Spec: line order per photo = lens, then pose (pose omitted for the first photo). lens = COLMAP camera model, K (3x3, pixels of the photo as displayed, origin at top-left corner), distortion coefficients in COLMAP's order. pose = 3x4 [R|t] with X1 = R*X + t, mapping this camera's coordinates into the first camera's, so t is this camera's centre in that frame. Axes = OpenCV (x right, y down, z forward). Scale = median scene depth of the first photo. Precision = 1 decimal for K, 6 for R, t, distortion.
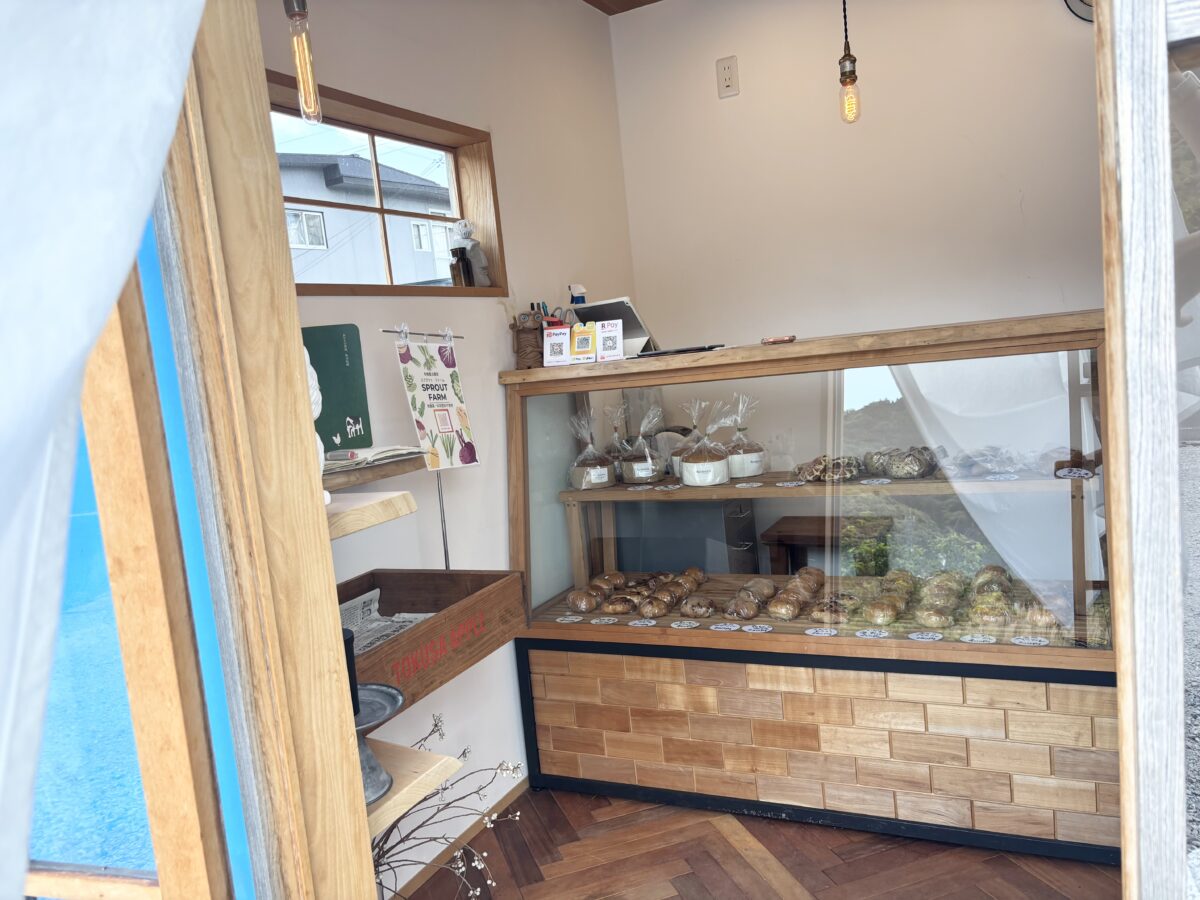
lens RADIAL K [[921.4, 0, 600.1], [0, 921.4, 449.9], [0, 0, 1]] dist [0.006828, -0.001187]
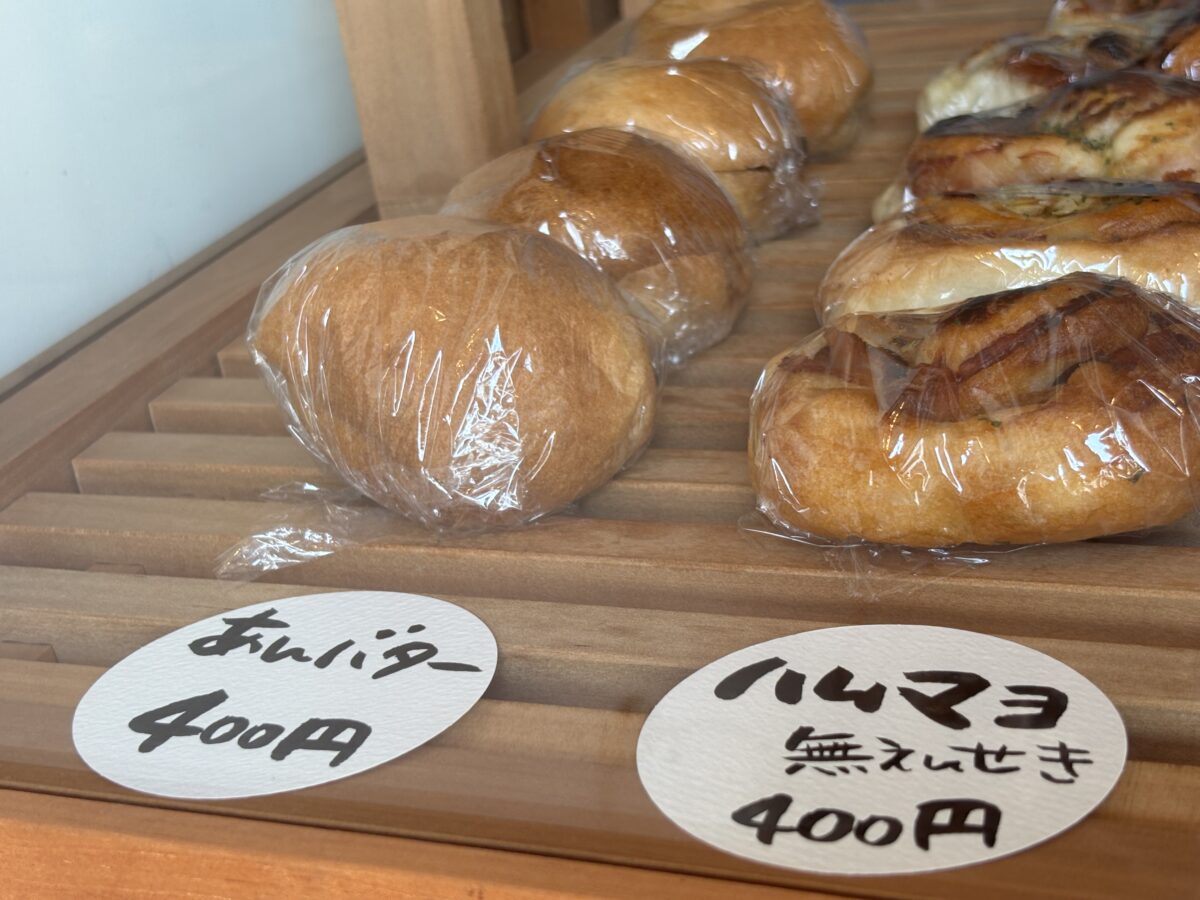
lens RADIAL K [[1820.2, 0, 600.1], [0, 1820.2, 450.0], [0, 0, 1]] dist [-0.022045, 0.000000]
pose [[0.994639, -0.075042, 0.071145, -0.018949], [0.050351, 0.952407, 0.300643, 0.124123], [-0.090320, -0.295449, 0.951079, 0.831099]]
